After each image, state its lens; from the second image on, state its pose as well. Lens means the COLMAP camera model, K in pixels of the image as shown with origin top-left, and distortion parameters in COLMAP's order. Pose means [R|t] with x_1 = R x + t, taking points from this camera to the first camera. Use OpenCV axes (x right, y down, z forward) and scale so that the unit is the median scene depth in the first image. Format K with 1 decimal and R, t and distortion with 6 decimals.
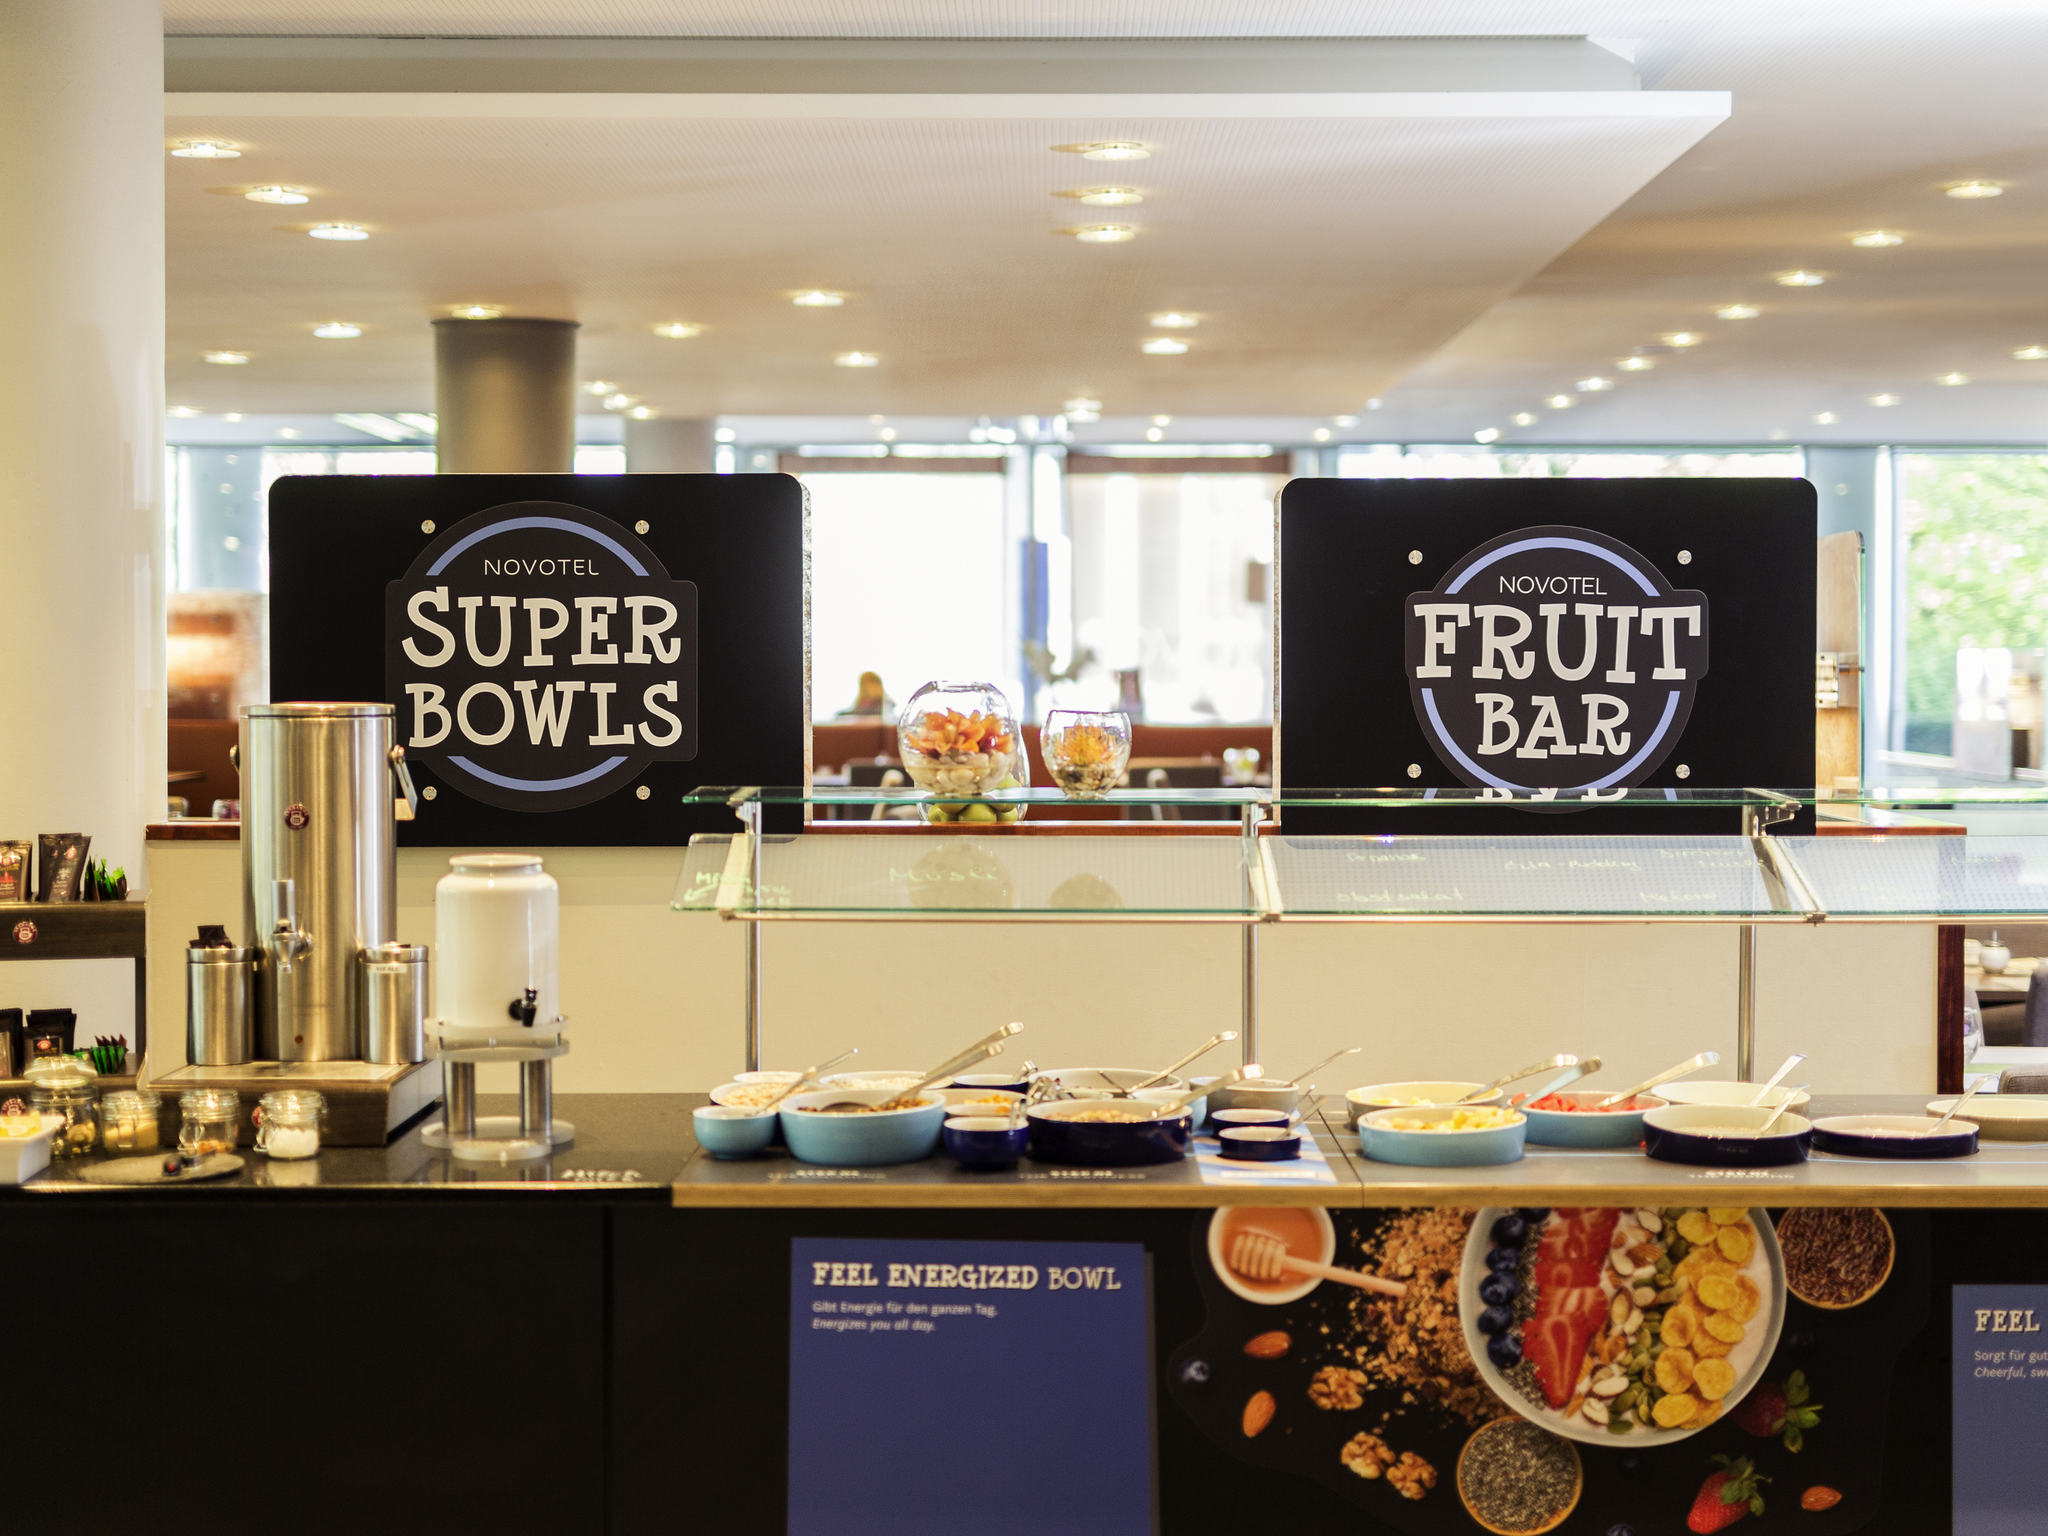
lens RADIAL K [[3252.7, 0, 1023.1], [0, 3252.7, 762.6], [0, 0, 1]] dist [0.018370, 0.000000]
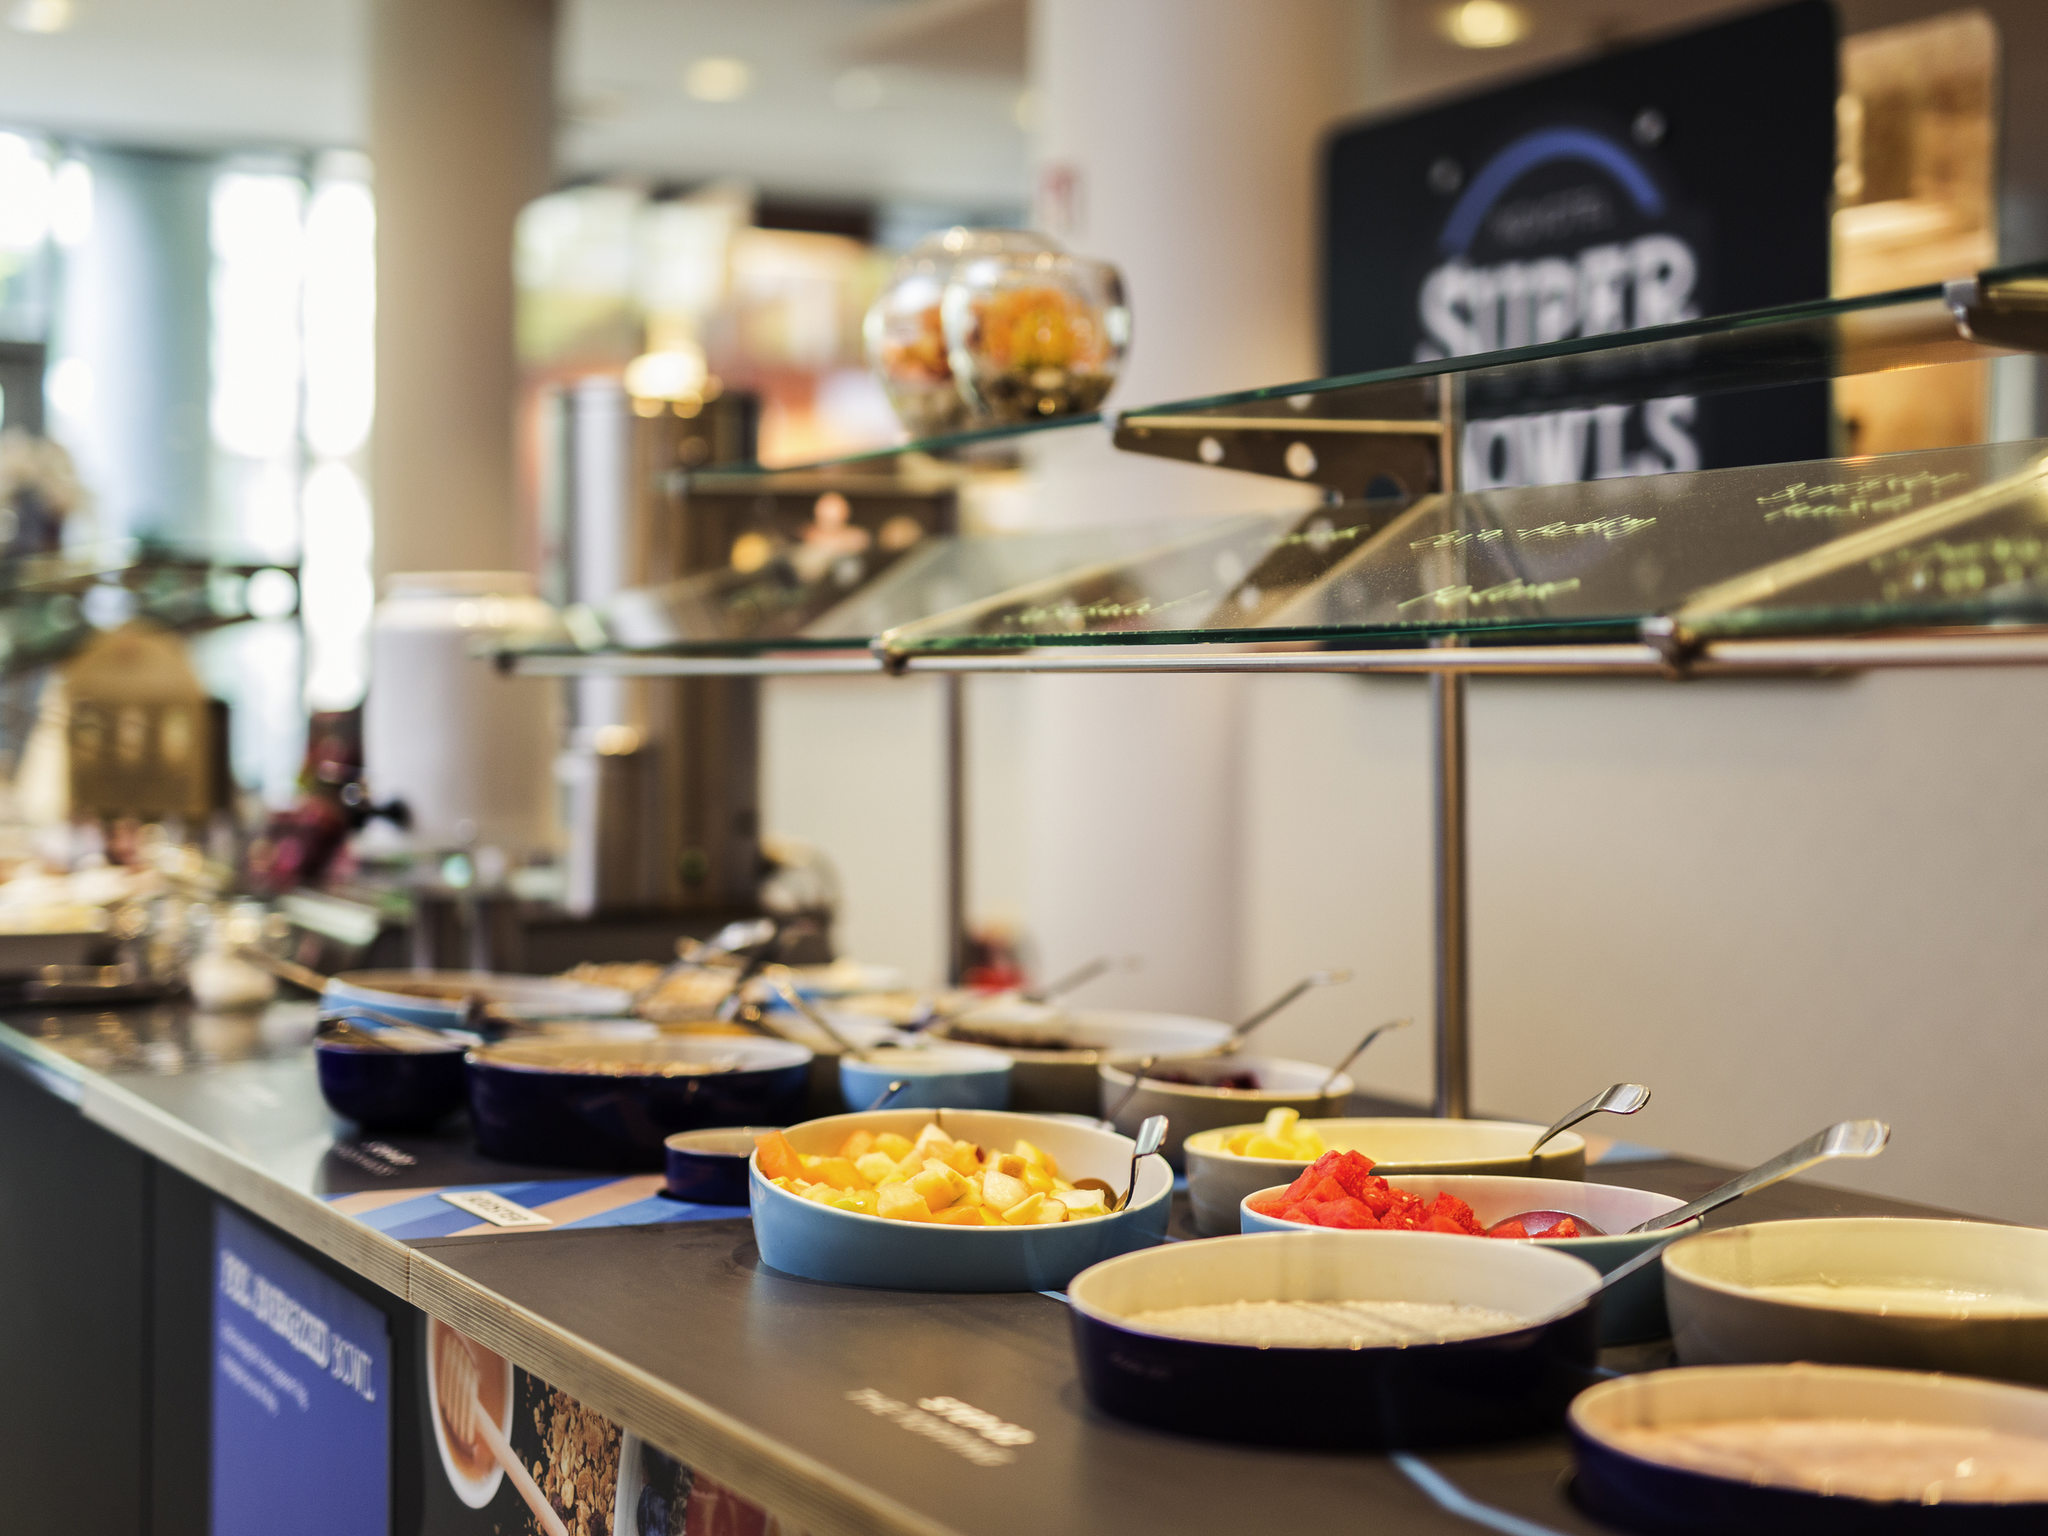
lens RADIAL K [[3252.7, 0, 1025.8], [0, 3252.7, 766.5], [0, 0, 1]] dist [0.018370, 0.000000]
pose [[0.459756, 0.023464, -0.887735, 0.360152], [-0.039328, 0.999208, 0.006042, 0.045259], [0.887174, 0.032135, 0.460315, 0.628084]]
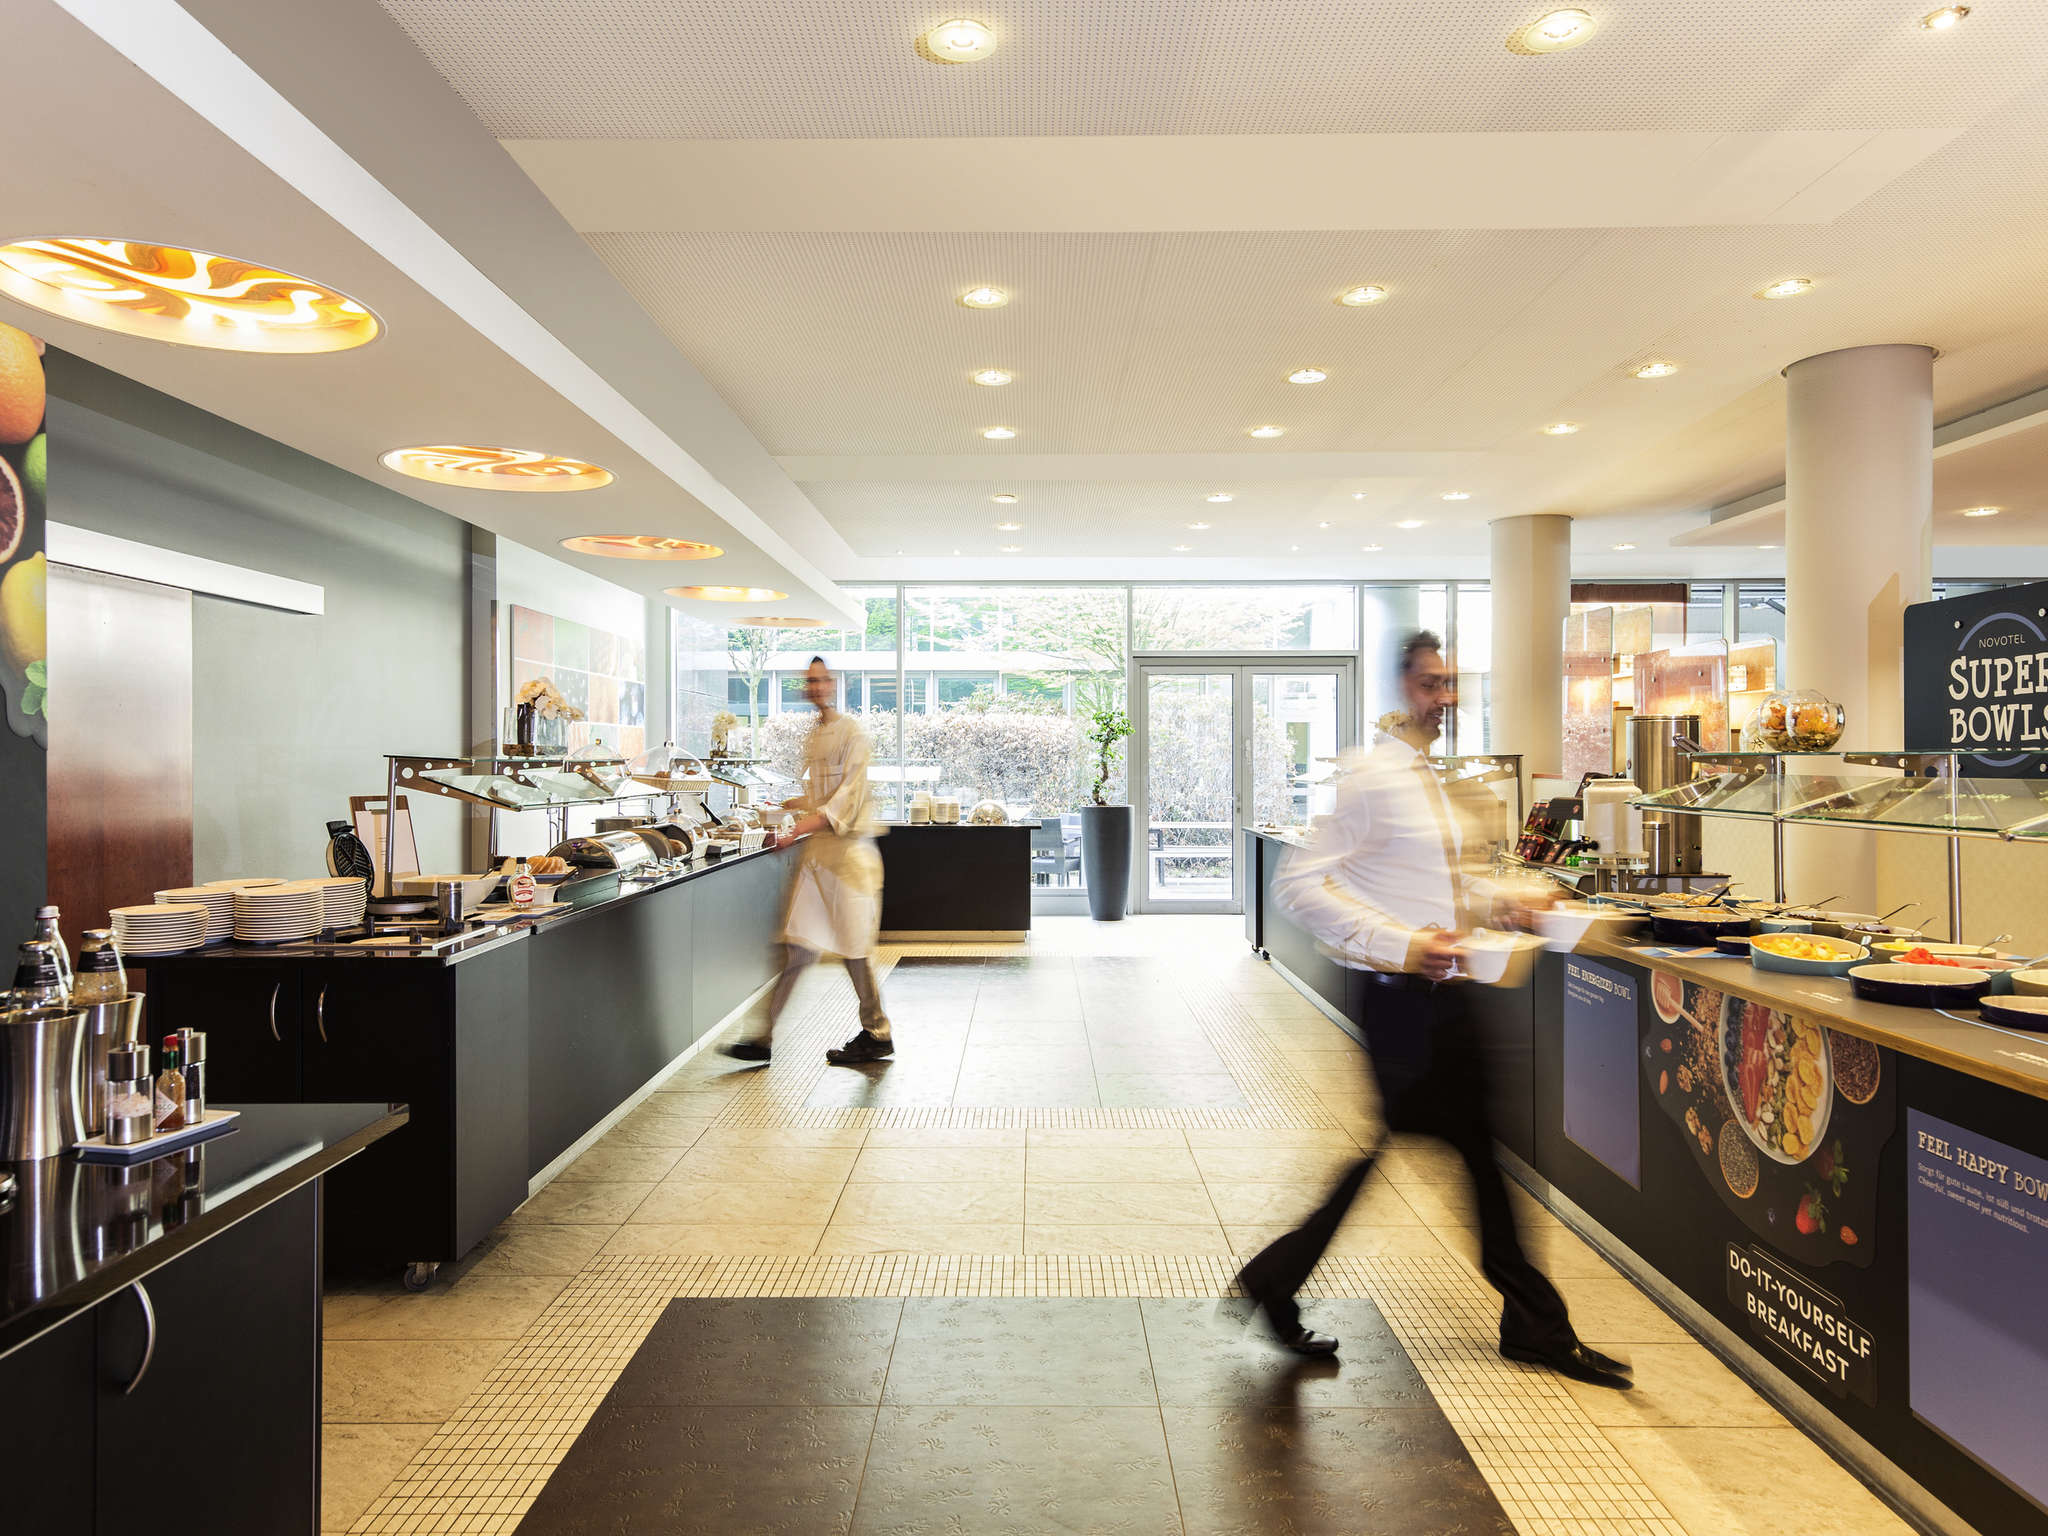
lens RADIAL K [[1373.7, 0, 1027.0], [0, 1373.7, 764.3], [0, 0, 1]] dist [0.031341, 0.002804]
pose [[0.008818, 0.003786, -0.999954, 0.614260], [-0.033776, 0.999423, 0.003487, 0.023057], [0.999391, 0.033744, 0.008940, 0.460241]]
